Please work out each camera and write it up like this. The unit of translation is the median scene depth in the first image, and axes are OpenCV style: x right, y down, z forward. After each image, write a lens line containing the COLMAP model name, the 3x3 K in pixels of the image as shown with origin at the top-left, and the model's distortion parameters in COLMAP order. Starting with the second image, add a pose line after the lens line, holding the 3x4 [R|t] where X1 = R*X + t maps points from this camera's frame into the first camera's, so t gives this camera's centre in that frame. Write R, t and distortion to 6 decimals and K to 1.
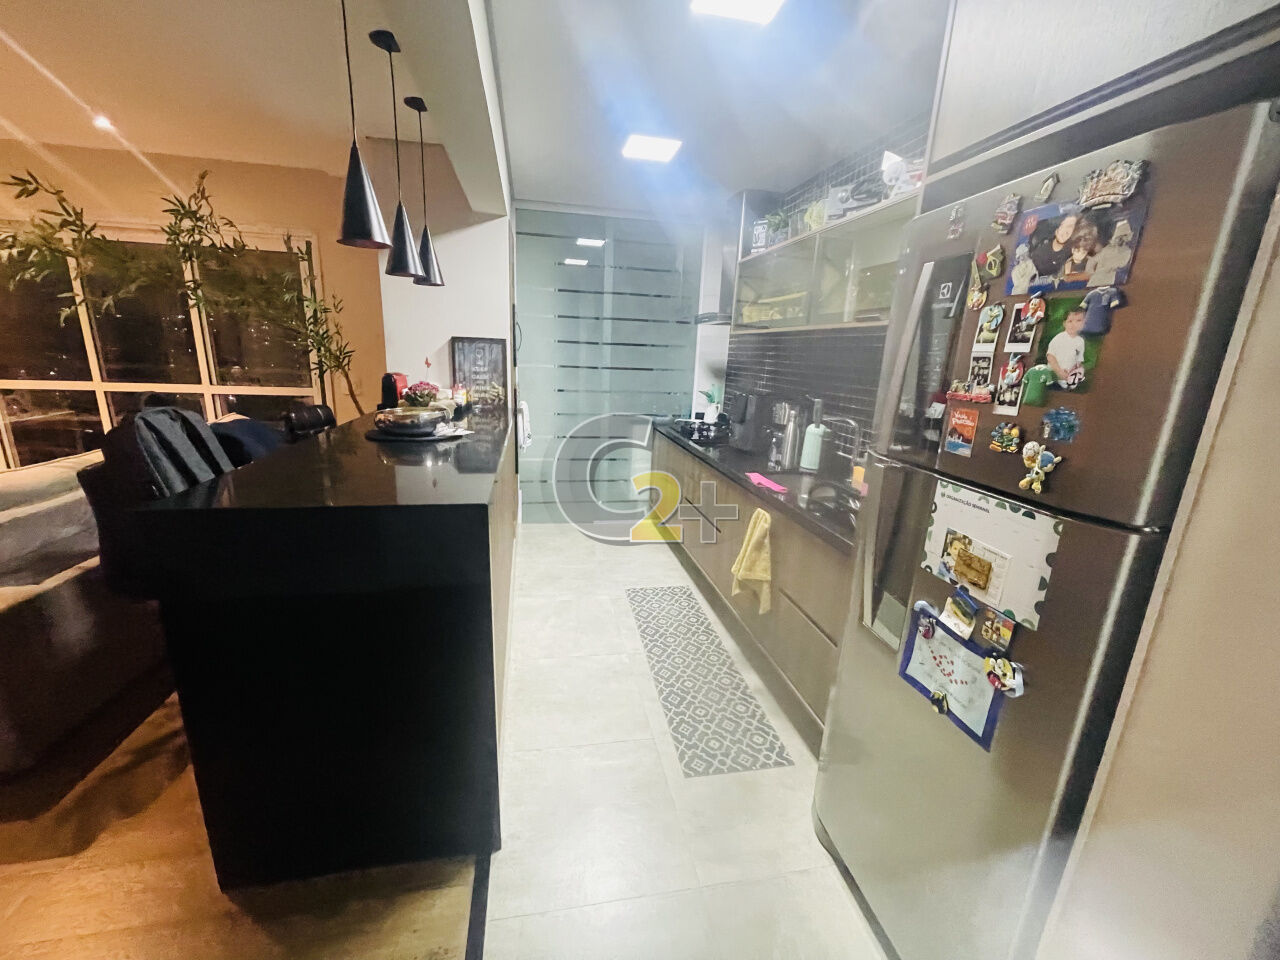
lens RADIAL K [[516.9, 0, 629.6], [0, 516.9, 478.7], [0, 0, 1]] dist [-0.004699, 0.000061]
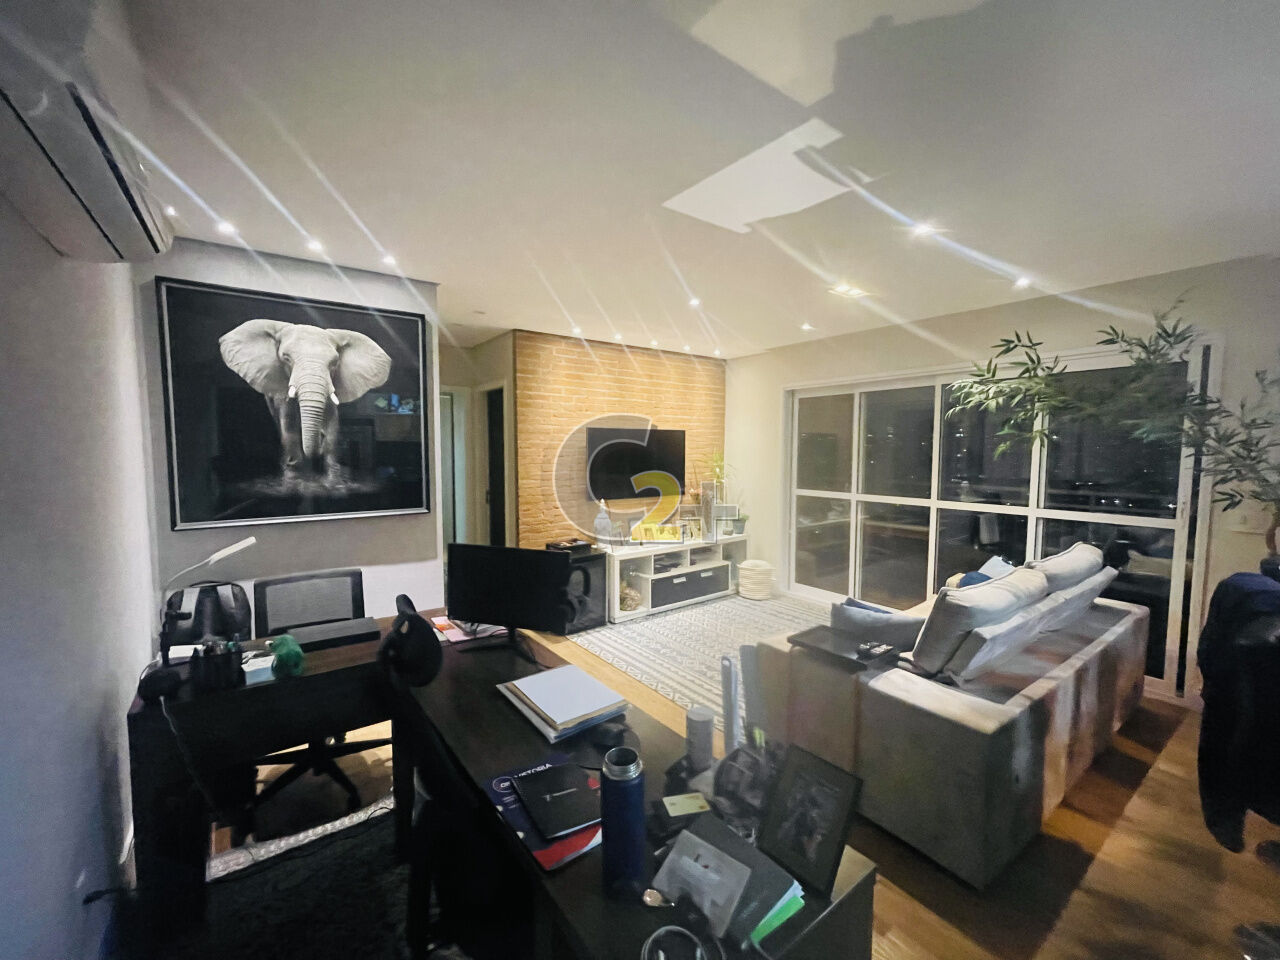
lens RADIAL K [[516.9, 0, 627.3], [0, 516.9, 484.0], [0, 0, 1]] dist [-0.004699, 0.000061]
pose [[0.413309, 0.020938, -0.910350, -0.891506], [-0.204573, 0.976315, -0.070423, 0.018509], [0.887314, 0.215339, 0.407803, -0.413883]]
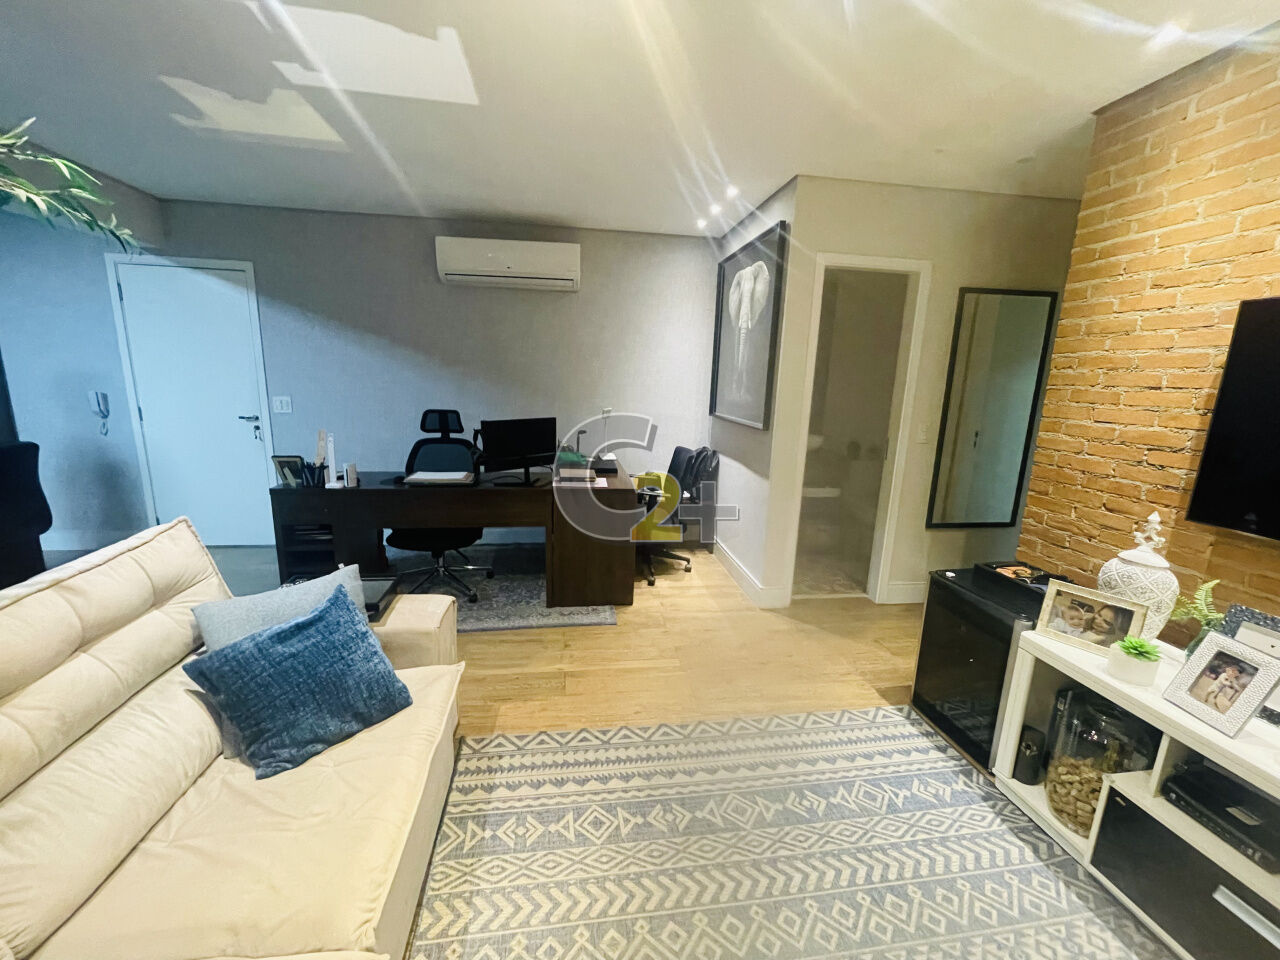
lens RADIAL K [[516.9, 0, 631.7], [0, 516.9, 484.7], [0, 0, 1]] dist [-0.004699, 0.000061]
pose [[-0.995479, -0.083763, 0.044791, -3.631595], [-0.055517, 0.895701, 0.441178, -0.836281], [-0.077073, 0.436697, -0.896301, 2.864642]]
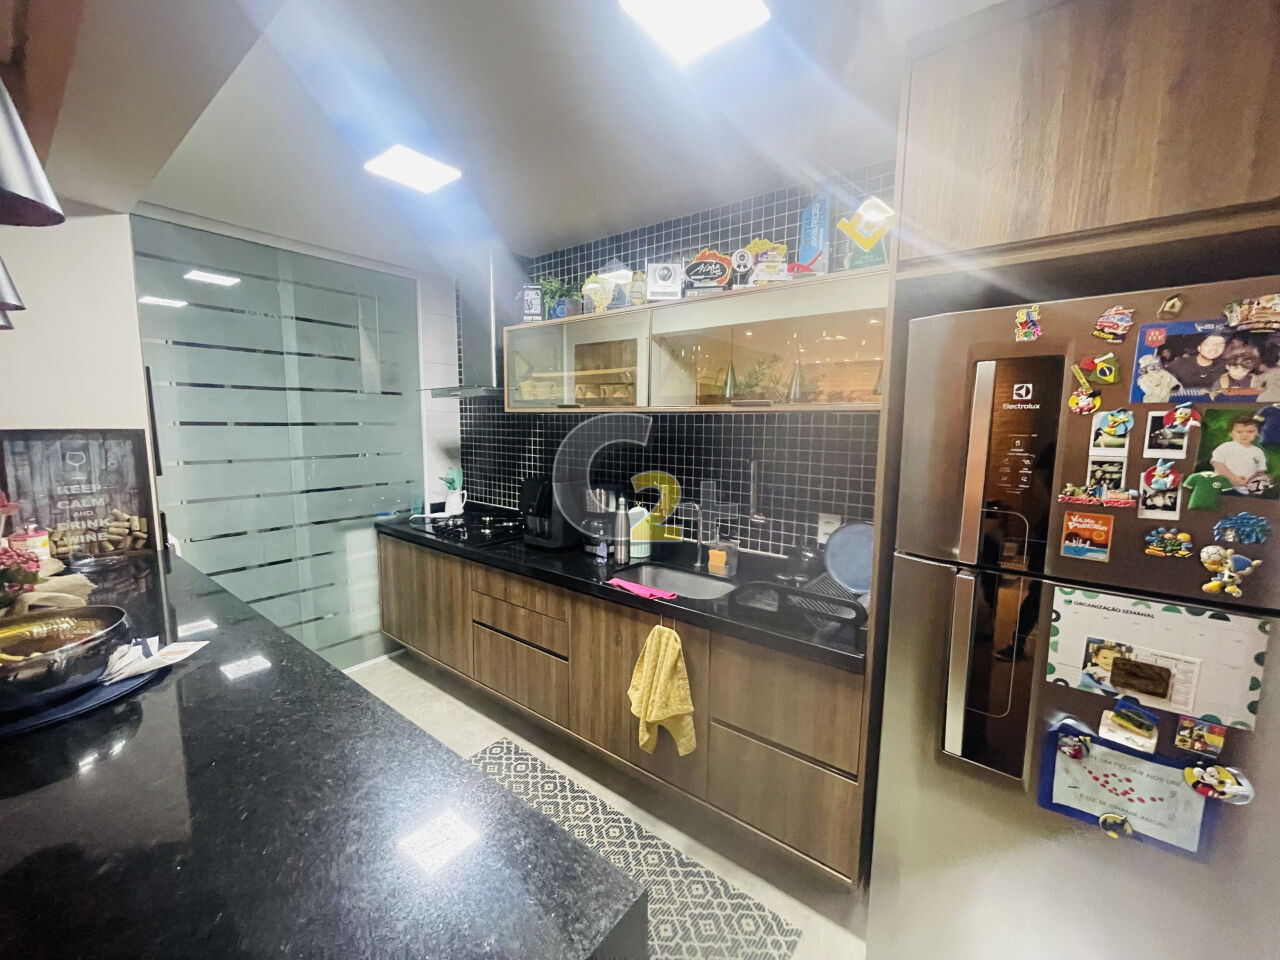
lens RADIAL K [[516.9, 0, 639.4], [0, 516.9, 479.9], [0, 0, 1]] dist [-0.004699, 0.000061]
pose [[0.755272, -0.104822, 0.646974, -0.628338], [0.176982, 0.983075, -0.047330, -0.309887], [-0.631063, 0.150250, 0.761041, 0.812878]]
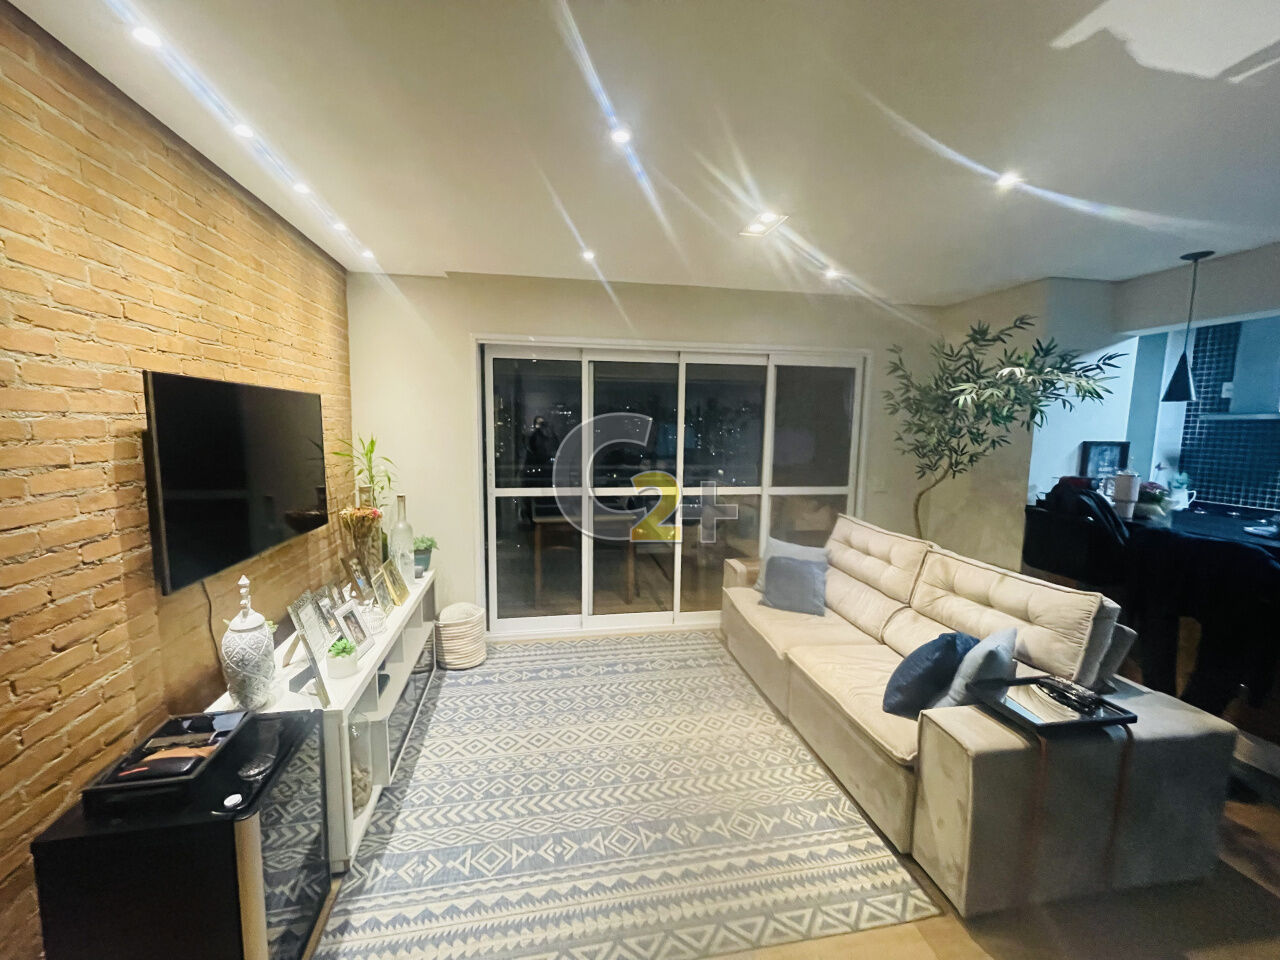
lens RADIAL K [[516.9, 0, 636.3], [0, 516.9, 484.1], [0, 0, 1]] dist [-0.004699, 0.000061]
pose [[0.999423, -0.026455, -0.021320, -3.880362], [0.023433, 0.991065, -0.131306, -0.179455], [0.024603, 0.130731, 0.991113, -0.367697]]
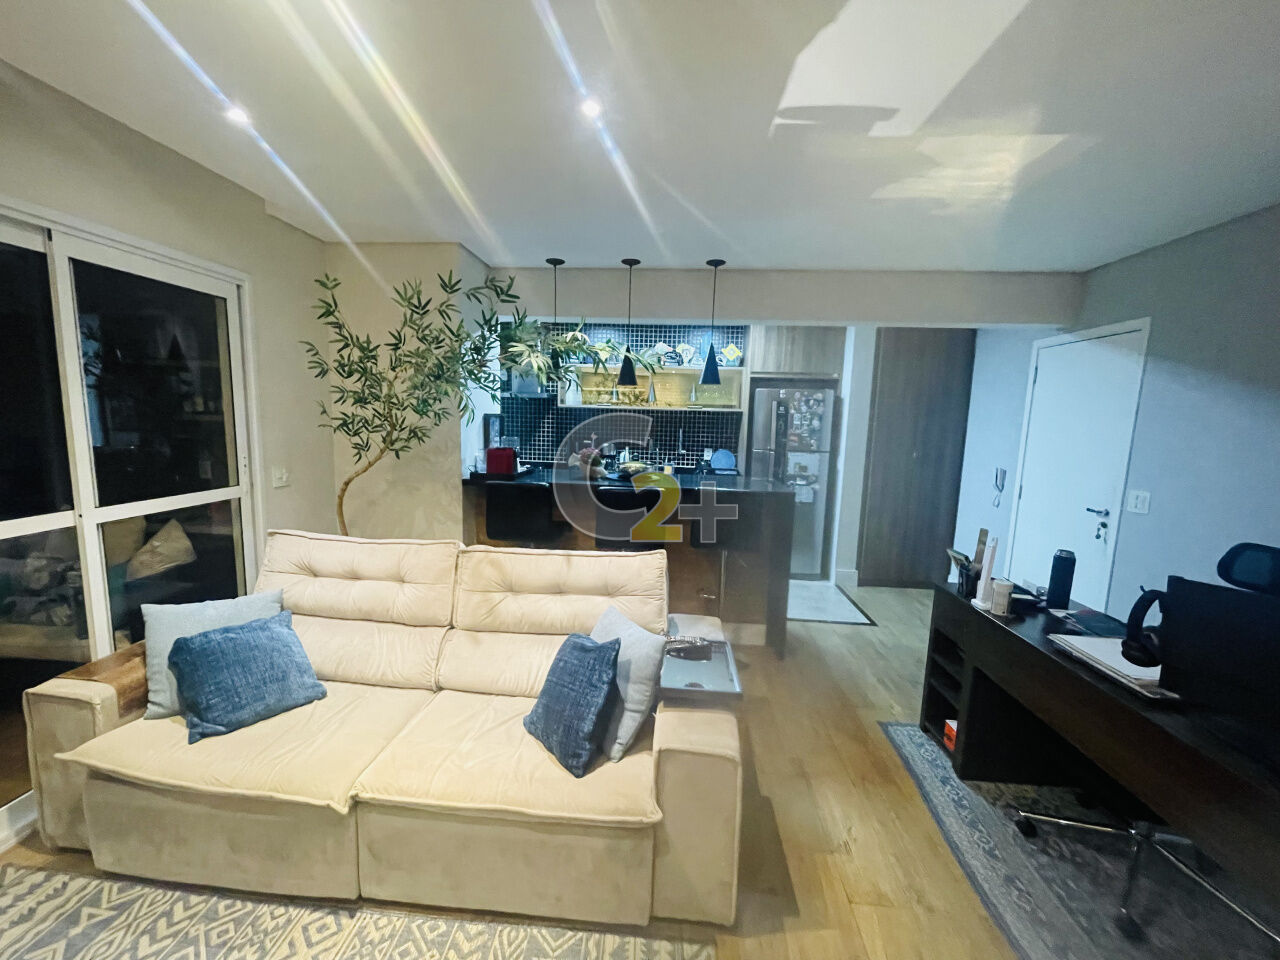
lens RADIAL K [[516.9, 0, 639.3], [0, 516.9, 481.3], [0, 0, 1]] dist [-0.004699, 0.000061]
pose [[0.275099, -0.155012, 0.948837, -4.227089], [0.216398, 0.971575, 0.095986, -0.488909], [-0.936746, 0.178920, 0.300824, 1.011187]]
